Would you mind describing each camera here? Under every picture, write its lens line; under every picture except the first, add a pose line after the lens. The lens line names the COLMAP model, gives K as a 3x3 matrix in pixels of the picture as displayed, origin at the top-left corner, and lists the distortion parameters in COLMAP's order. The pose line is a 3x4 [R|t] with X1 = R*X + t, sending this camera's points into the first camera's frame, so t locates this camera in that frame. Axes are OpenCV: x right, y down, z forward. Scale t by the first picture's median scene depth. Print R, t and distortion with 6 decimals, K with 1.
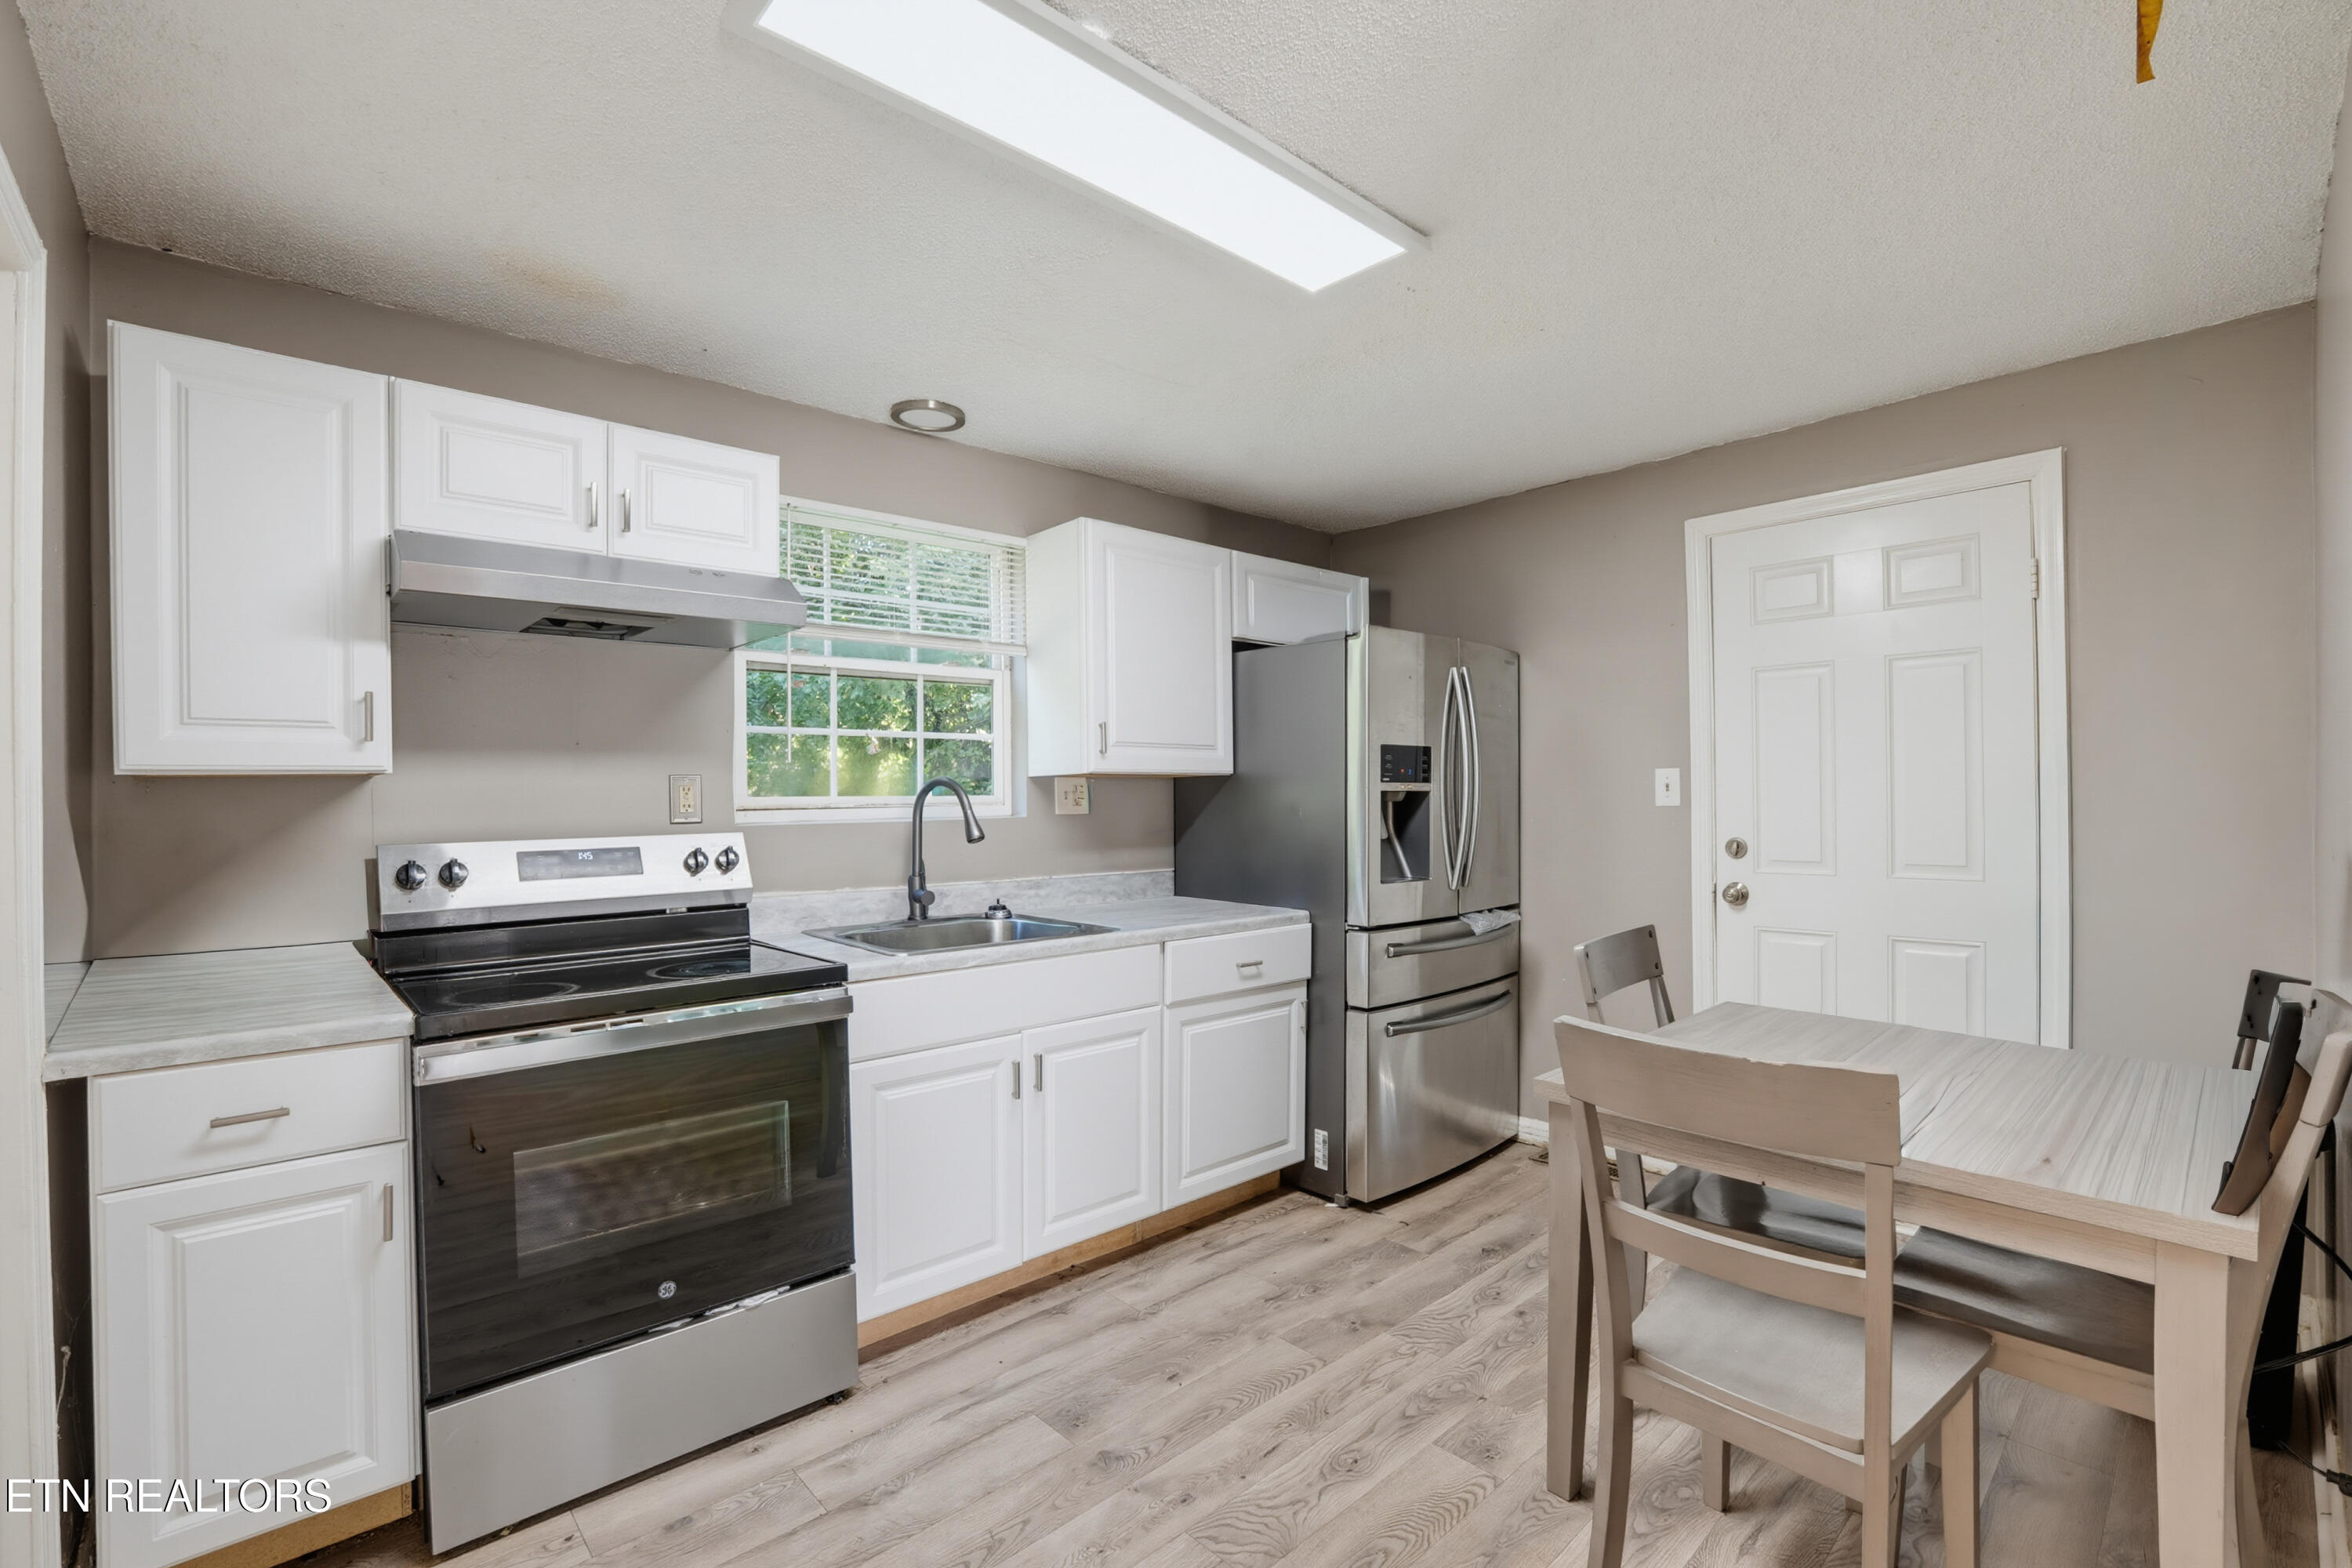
lens RADIAL K [[1054.2, 0, 1176.6], [0, 1054.2, 791.4], [0, 0, 1]] dist [-0.001063, 0.000359]
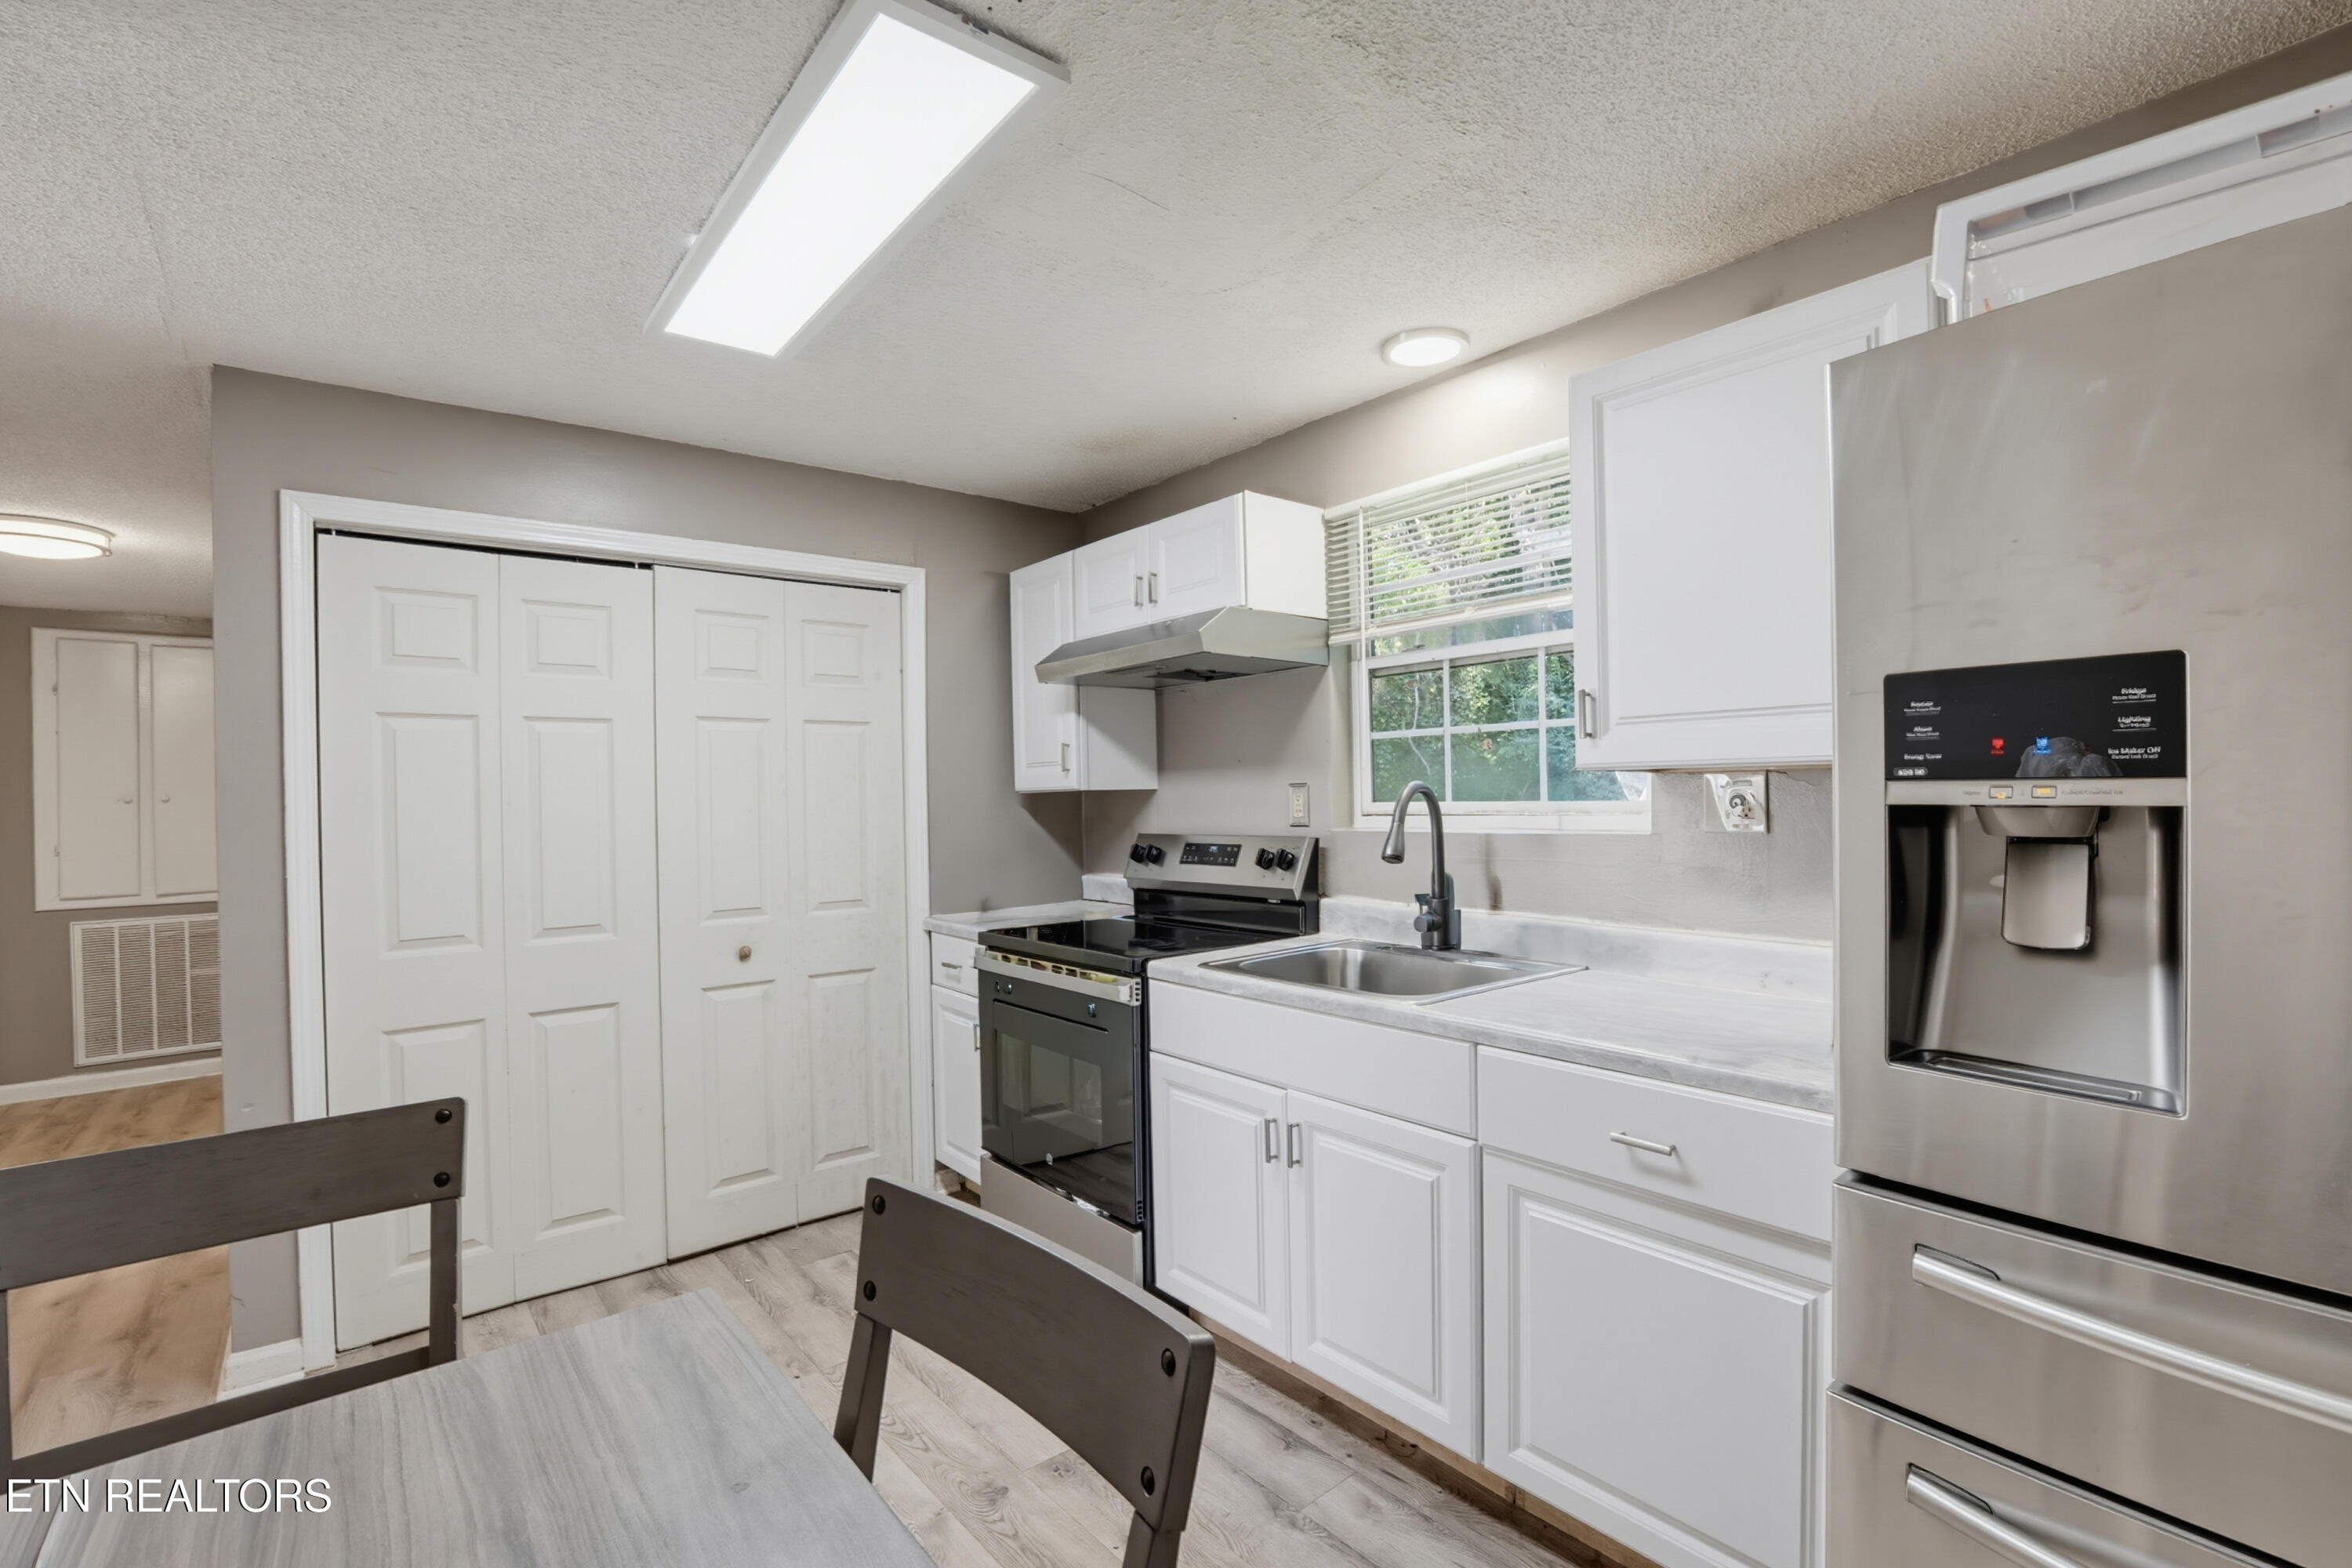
lens RADIAL K [[1065.9, 0, 1175.6], [0, 1065.9, 800.1], [0, 0, 1]] dist [-0.001431, 0.000215]
pose [[-0.049936, 0.013254, -0.998664, 0.680764], [0.021059, 0.999704, 0.012215, -0.014394], [0.998530, -0.020421, -0.050201, 0.924903]]
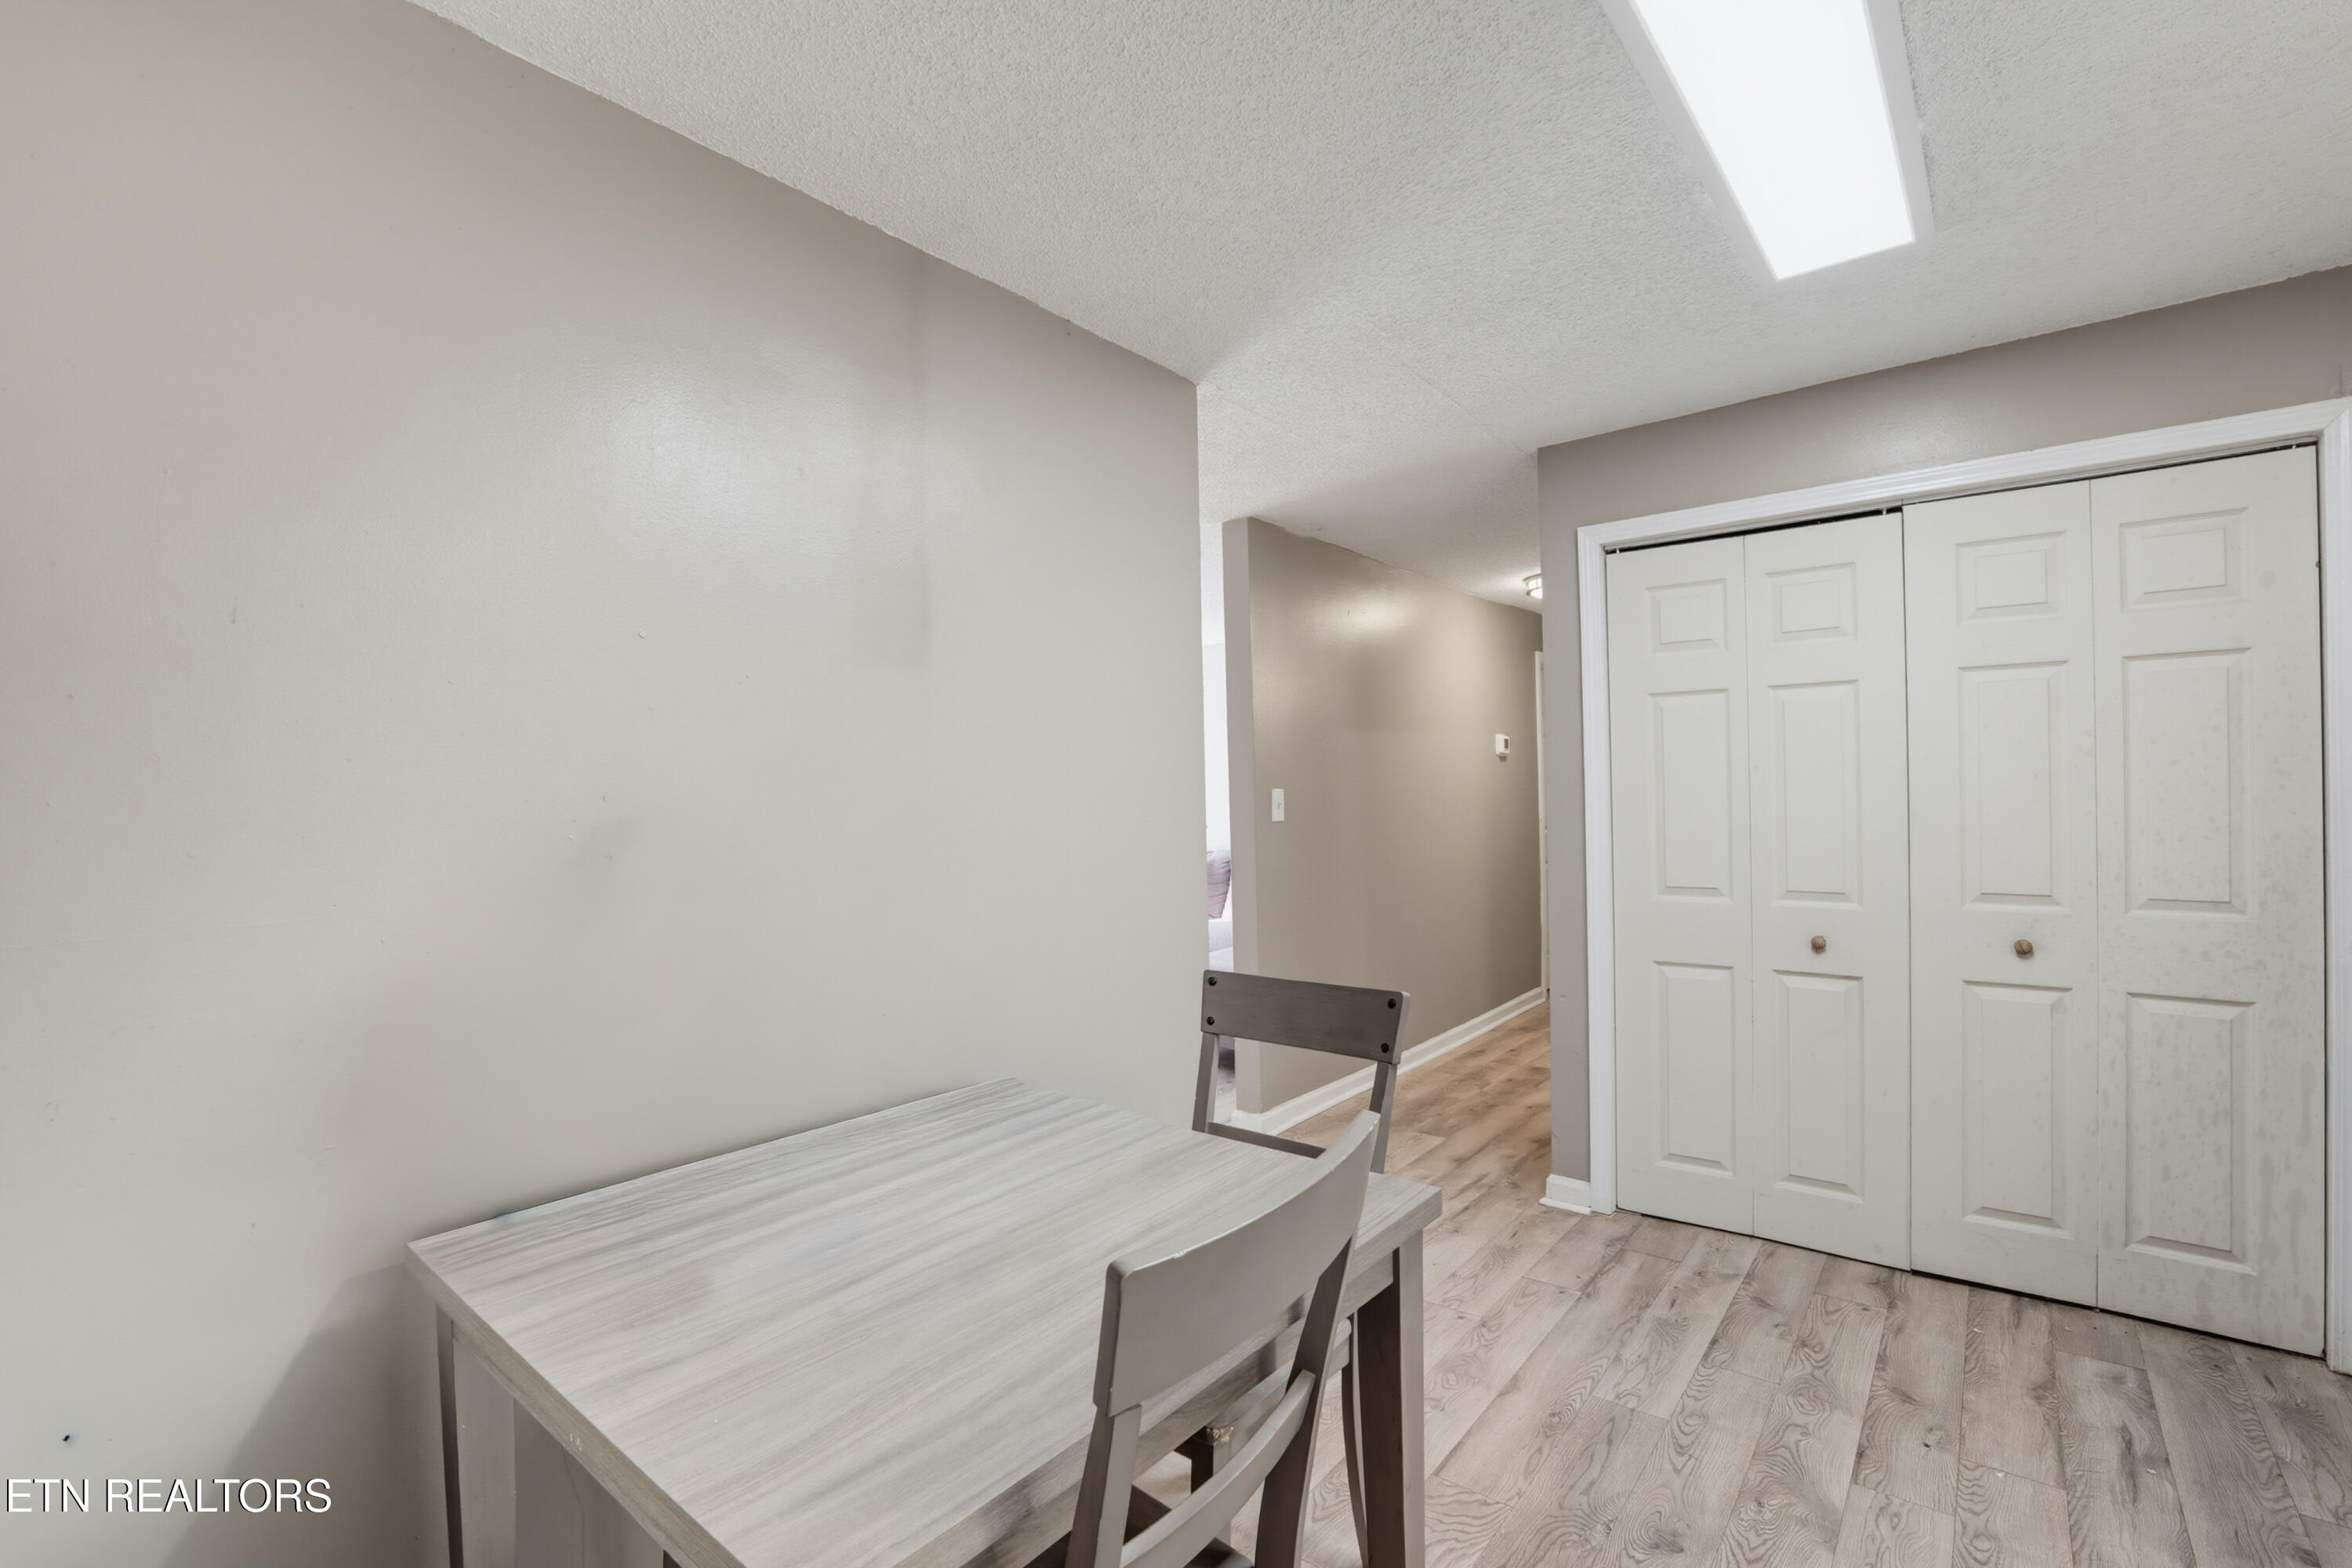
lens RADIAL K [[1054.2, 0, 1176.6], [0, 1054.2, 791.4], [0, 0, 1]] dist [-0.001063, 0.000359]
pose [[-0.983030, 0.029387, -0.181078, 0.467155], [0.029297, 0.999566, 0.003170, -0.010032], [0.181093, -0.002189, -0.983464, 1.183099]]
